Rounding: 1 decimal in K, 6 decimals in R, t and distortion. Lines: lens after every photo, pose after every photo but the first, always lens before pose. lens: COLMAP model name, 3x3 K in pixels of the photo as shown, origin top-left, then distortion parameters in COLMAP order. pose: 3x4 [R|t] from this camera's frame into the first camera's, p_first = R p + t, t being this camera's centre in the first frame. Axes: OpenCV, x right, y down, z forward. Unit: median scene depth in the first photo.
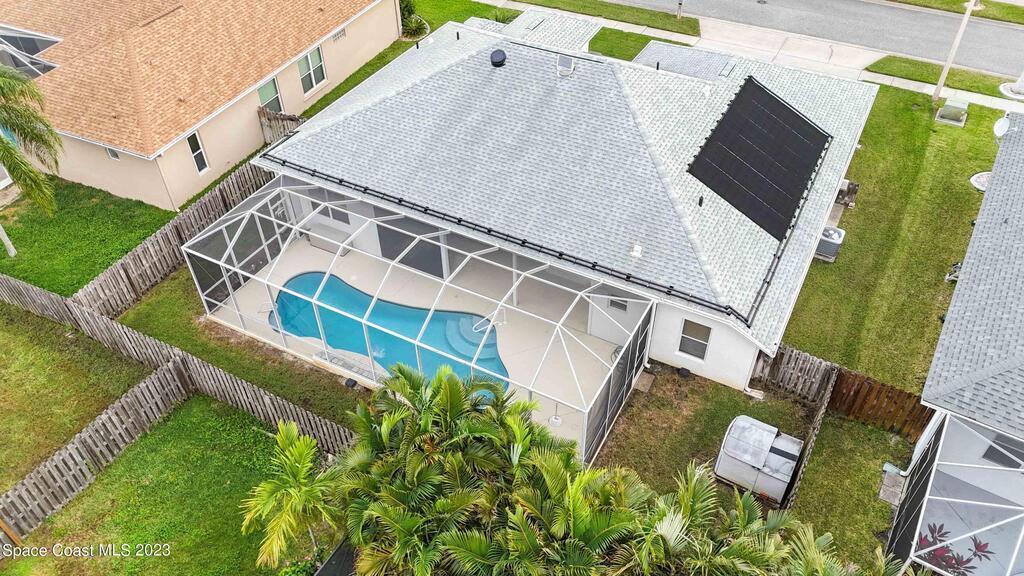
lens RADIAL K [[746.9, 0, 512.0], [0, 746.9, 288.0], [0, 0, 1]] dist [0.101718, -0.109014]
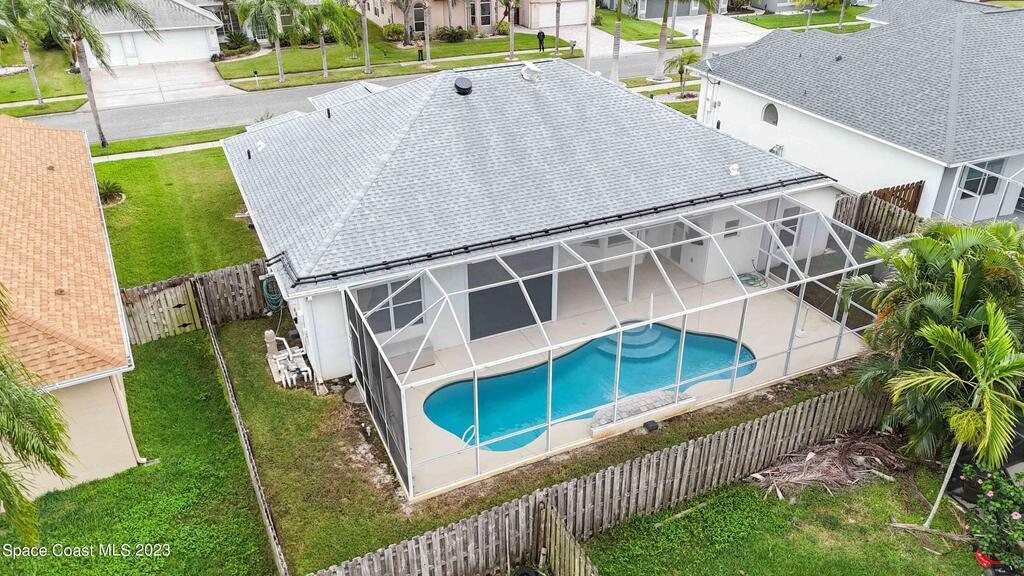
lens RADIAL K [[746.9, 0, 512.0], [0, 746.9, 288.0], [0, 0, 1]] dist [0.101718, -0.109014]
pose [[0.598393, -0.381484, 0.704554, -0.764505], [0.543781, 0.839194, -0.007460, -0.065911], [-0.588411, 0.387587, 0.709612, 0.443736]]
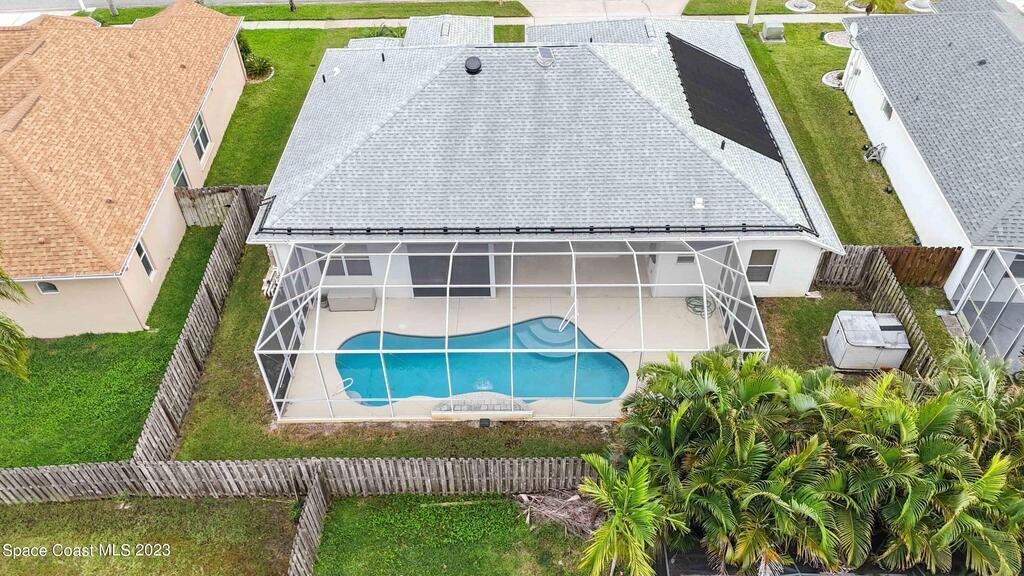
lens RADIAL K [[746.9, 0, 512.0], [0, 746.9, 288.0], [0, 0, 1]] dist [0.101718, -0.109014]
pose [[0.883609, -0.320418, 0.341420, -0.430345], [0.321277, 0.945345, 0.055715, -0.073237], [-0.340612, 0.060460, 0.938258, 0.081779]]
